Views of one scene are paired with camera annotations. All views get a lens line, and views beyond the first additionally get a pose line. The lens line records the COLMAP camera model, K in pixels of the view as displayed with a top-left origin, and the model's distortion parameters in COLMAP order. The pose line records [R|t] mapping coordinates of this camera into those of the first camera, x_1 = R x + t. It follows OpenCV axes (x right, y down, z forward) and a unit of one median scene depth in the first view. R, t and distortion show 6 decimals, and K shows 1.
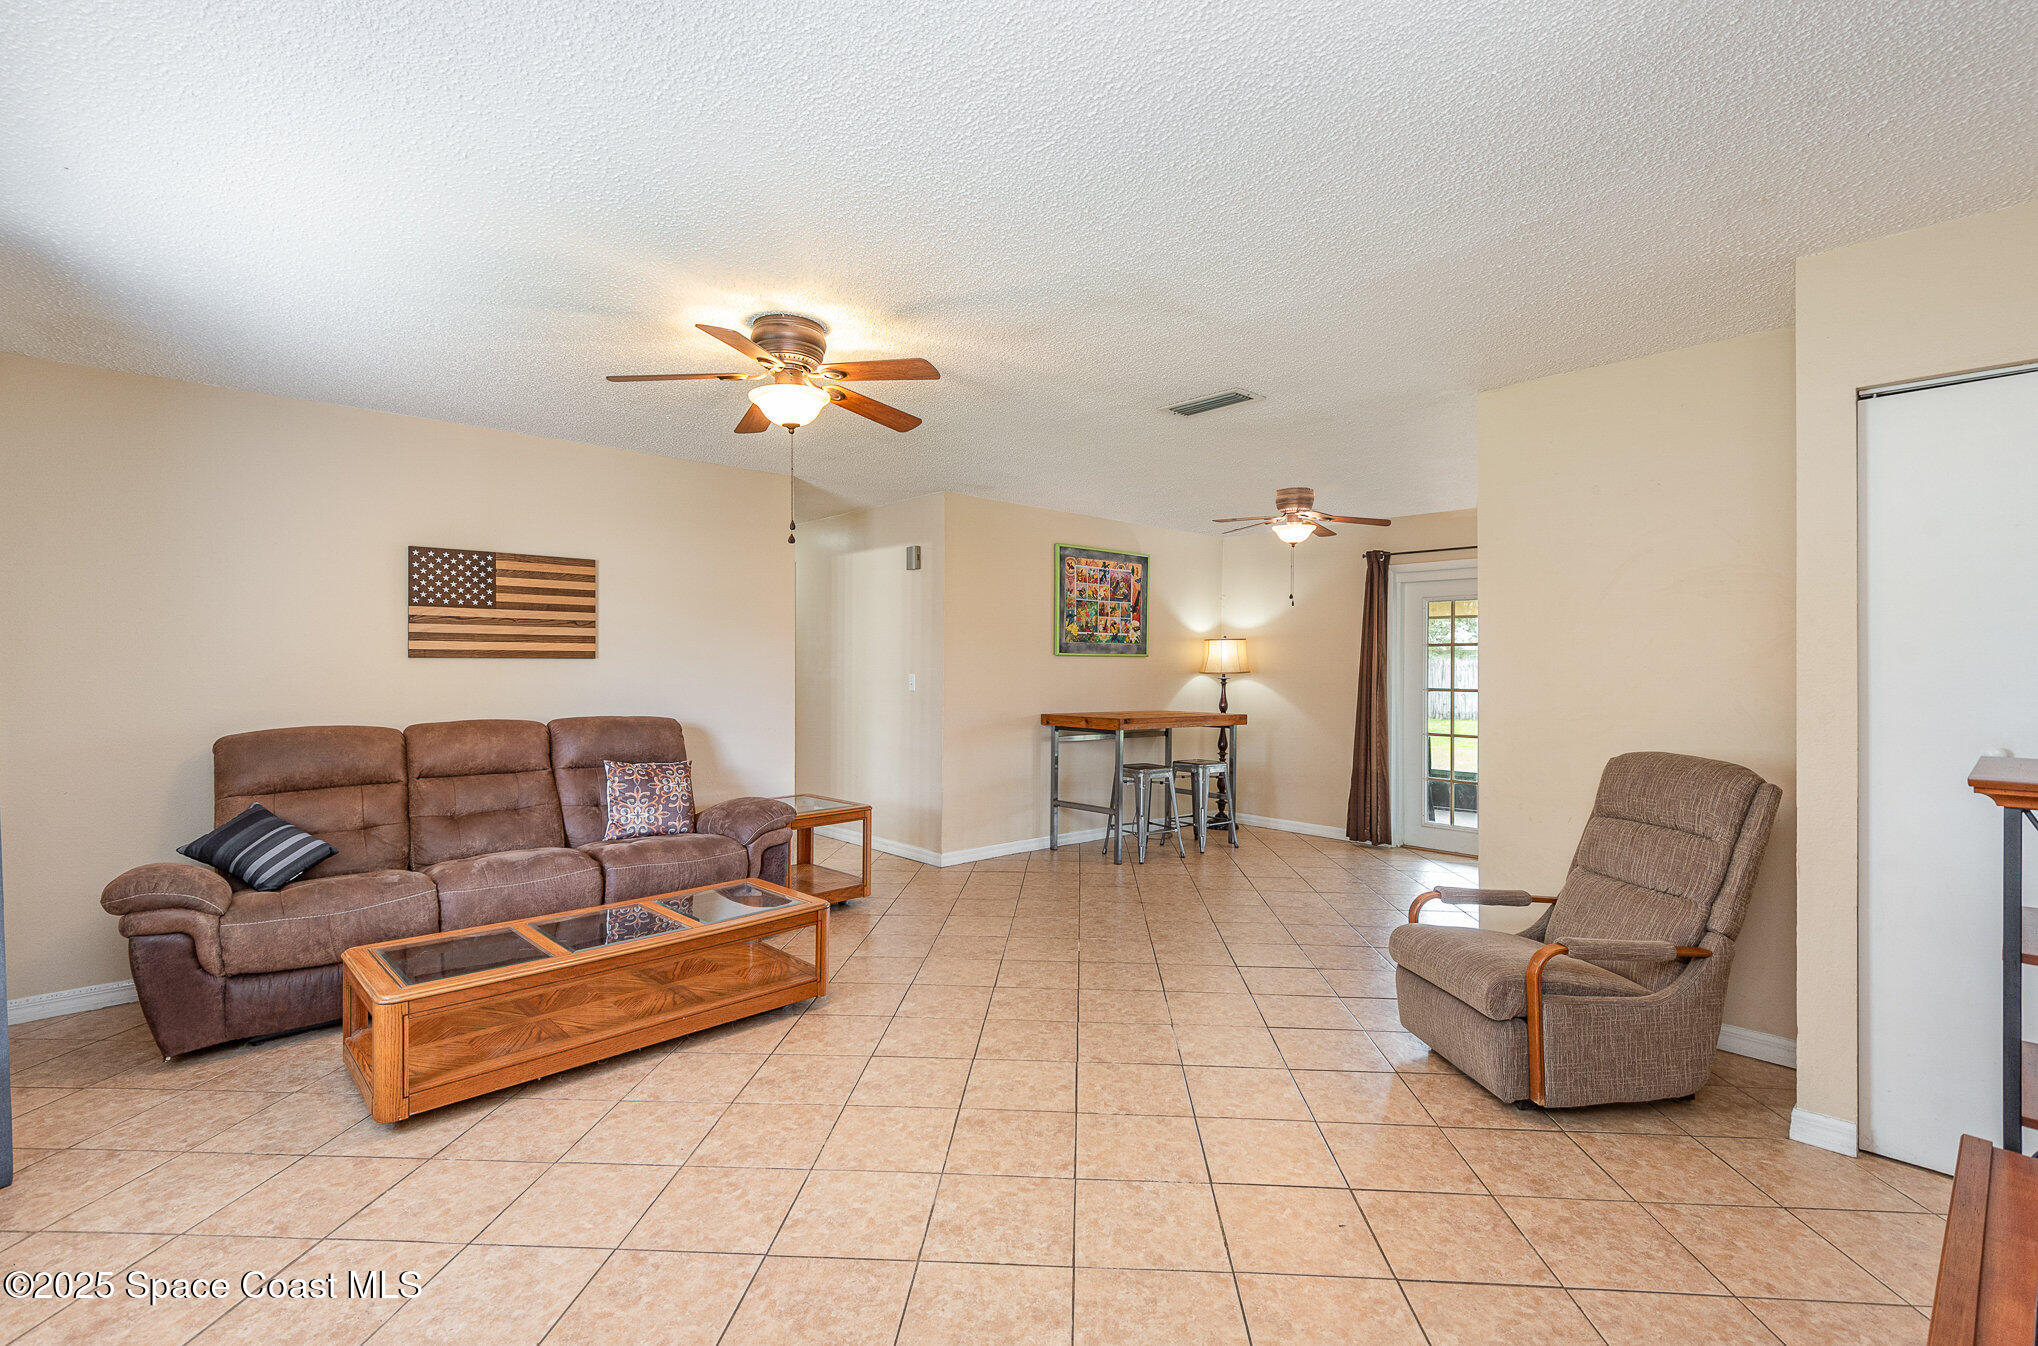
lens RADIAL K [[925.8, 0, 1019.0], [0, 925.8, 673.0], [0, 0, 1]] dist [0.085549, -0.029361]
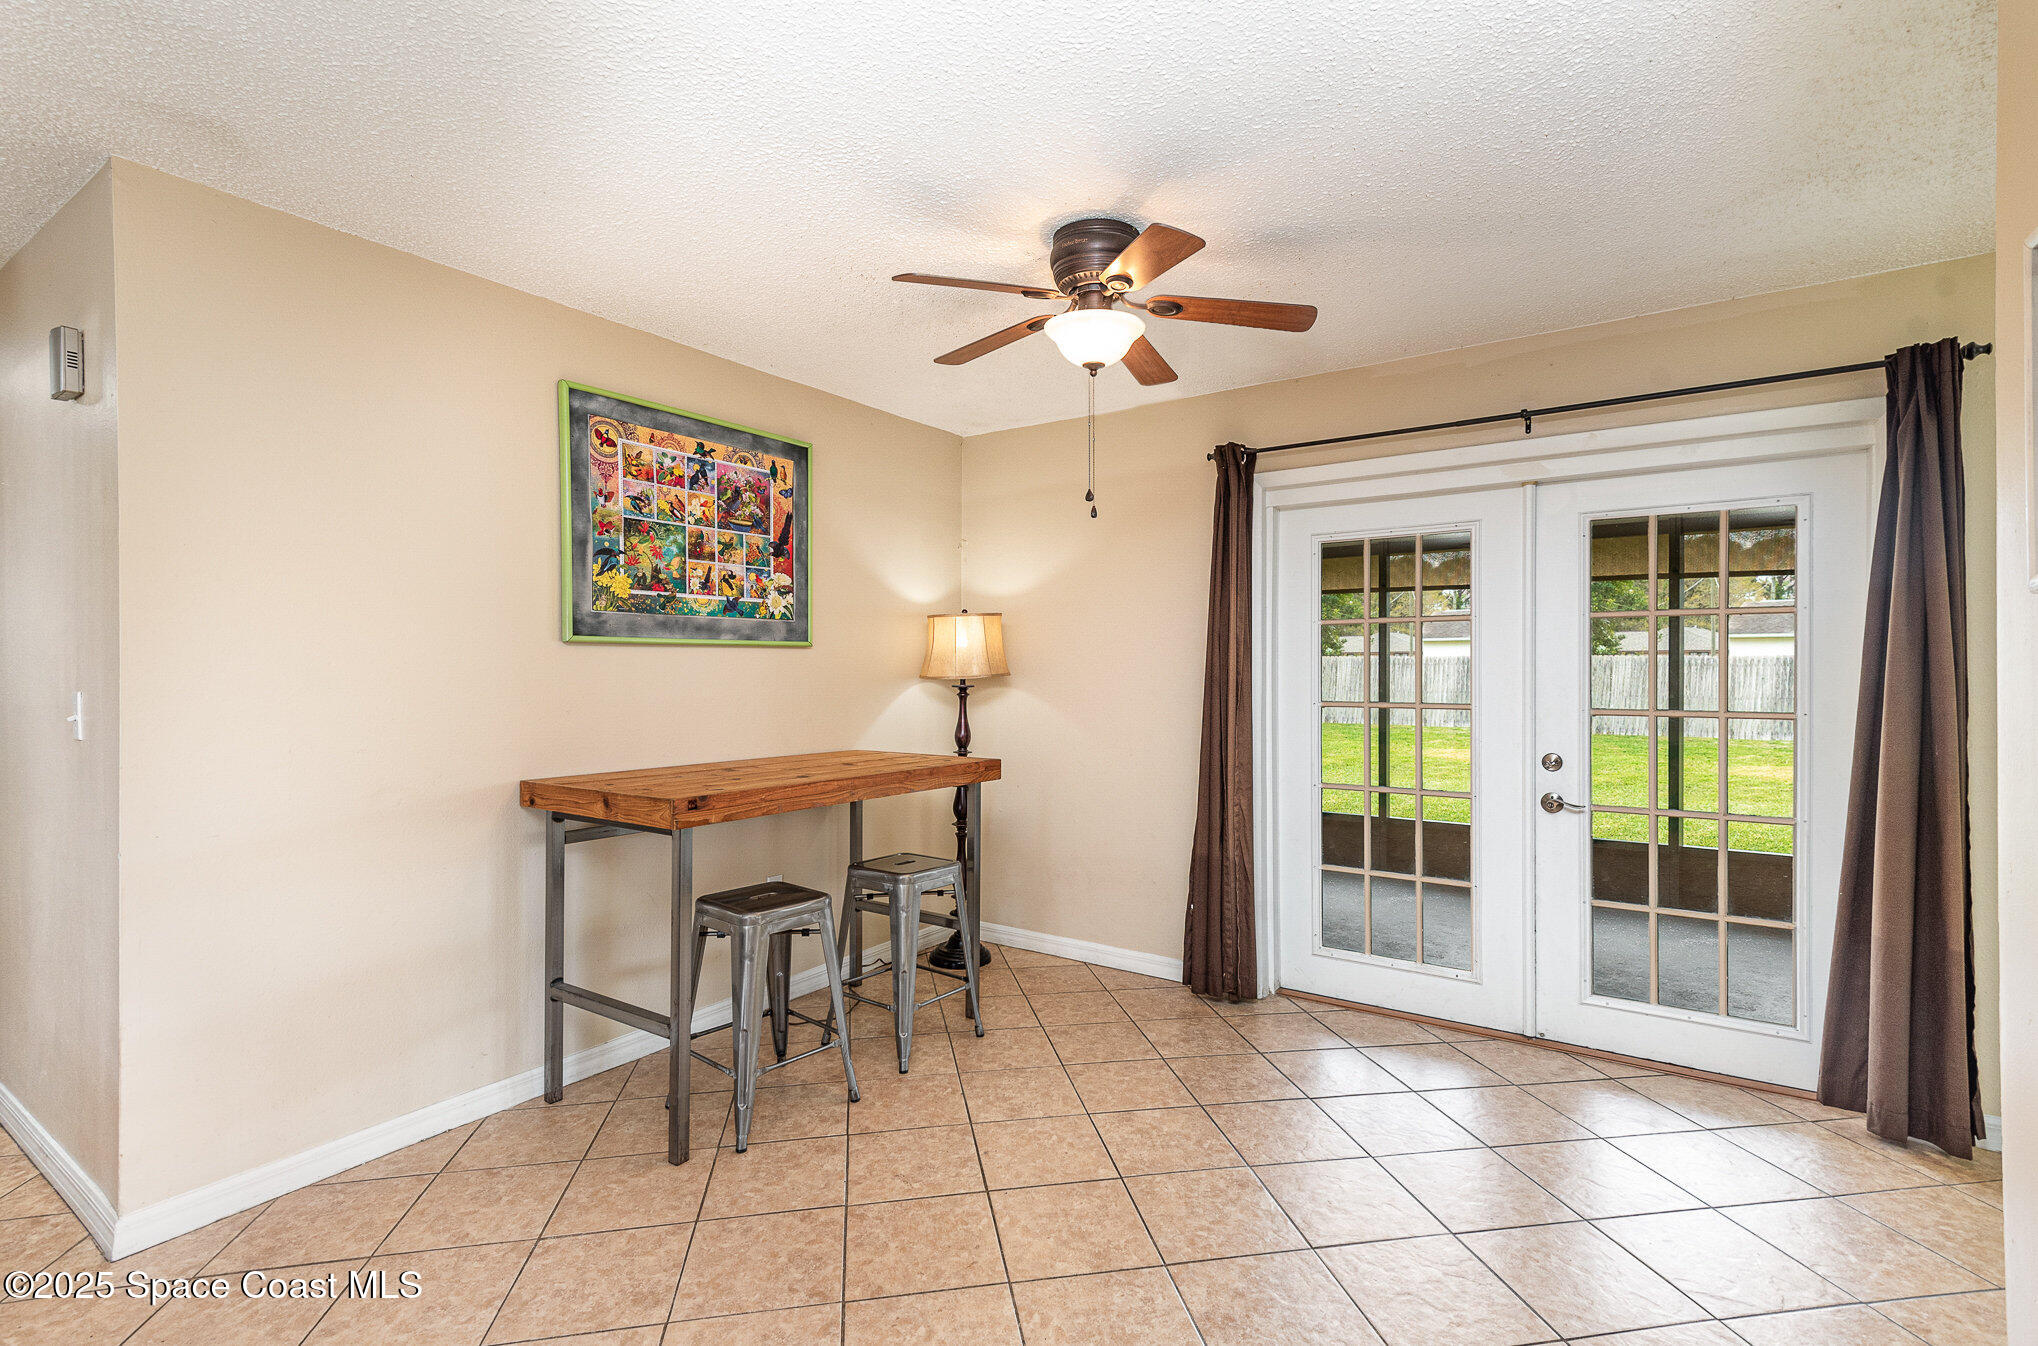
lens RADIAL K [[930.9, 0, 1026.5], [0, 930.9, 672.2], [0, 0, 1]] dist [0.053079, -0.030687]
pose [[0.970955, -0.008142, 0.239122, 0.137329], [0.007663, 0.999966, 0.002932, -0.004388], [-0.239138, -0.001014, 0.970985, 0.501742]]
